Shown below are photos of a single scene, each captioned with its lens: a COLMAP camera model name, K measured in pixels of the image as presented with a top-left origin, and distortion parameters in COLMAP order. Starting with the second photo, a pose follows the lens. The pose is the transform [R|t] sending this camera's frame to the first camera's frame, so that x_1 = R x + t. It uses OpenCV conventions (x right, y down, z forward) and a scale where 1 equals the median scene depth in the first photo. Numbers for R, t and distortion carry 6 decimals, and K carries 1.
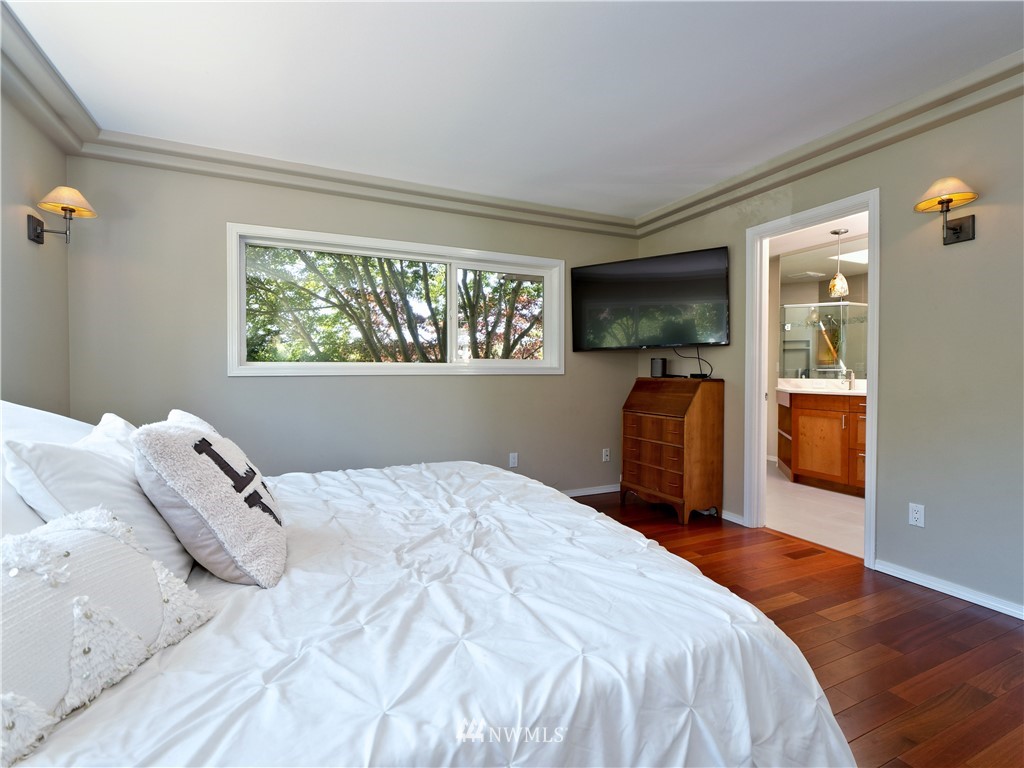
lens RADIAL K [[493.0, 0, 512.5], [0, 493.0, 379.9], [0, 0, 1]] dist [0.009058, -0.000914]
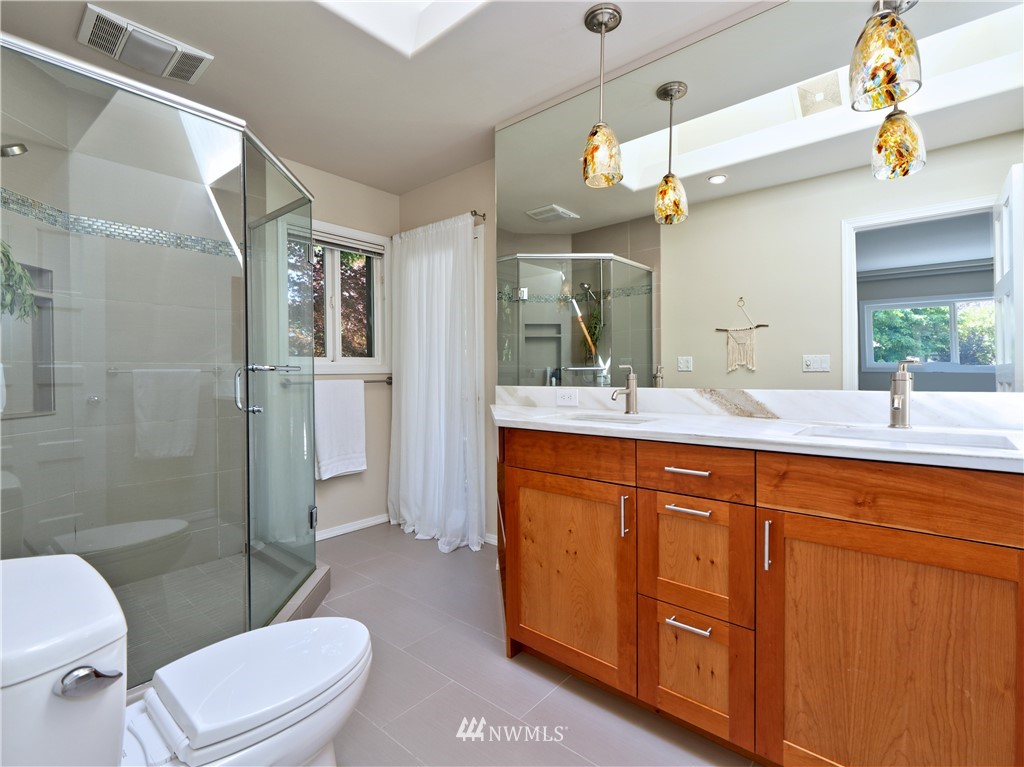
lens RADIAL K [[493.0, 0, 512.5], [0, 493.0, 379.4], [0, 0, 1]] dist [0.009058, -0.000914]
pose [[0.913612, -0.009113, 0.406485, 0.315798], [0.011932, 0.999919, -0.004401, -0.005961], [-0.406412, 0.008871, 0.913647, 0.491731]]
